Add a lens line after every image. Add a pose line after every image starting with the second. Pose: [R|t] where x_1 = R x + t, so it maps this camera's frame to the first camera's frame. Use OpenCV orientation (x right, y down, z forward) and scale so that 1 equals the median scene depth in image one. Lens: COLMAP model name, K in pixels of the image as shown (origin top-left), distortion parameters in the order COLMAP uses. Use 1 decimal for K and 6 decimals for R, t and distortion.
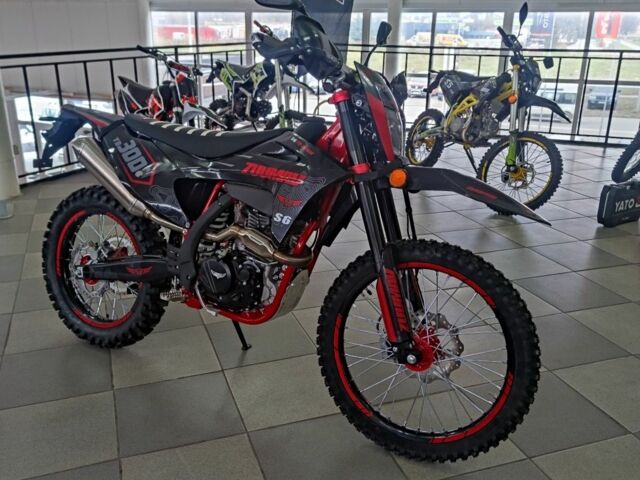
lens RADIAL K [[626.8, 0, 318.5], [0, 626.8, 242.8], [0, 0, 1]] dist [0.048437, -0.003094]
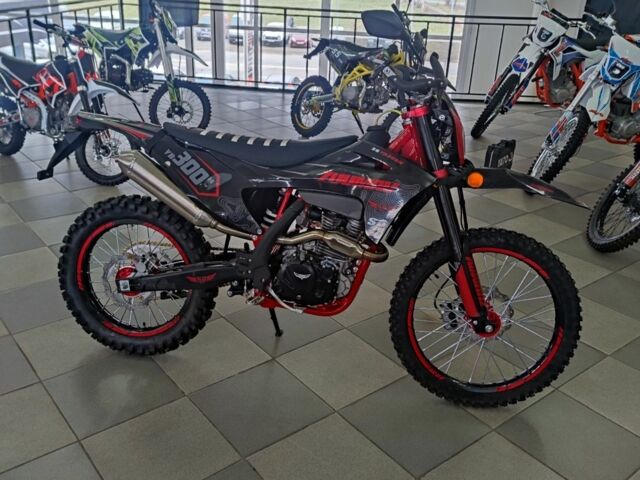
lens RADIAL K [[621.3, 0, 309.3], [0, 621.3, 238.1], [0, 0, 1]] dist [0.114061, -0.204909]
pose [[0.944484, -0.107154, 0.310593, -0.400913], [0.080446, 0.991969, 0.097598, -0.099713], [-0.318557, -0.067194, 0.945519, -0.013638]]
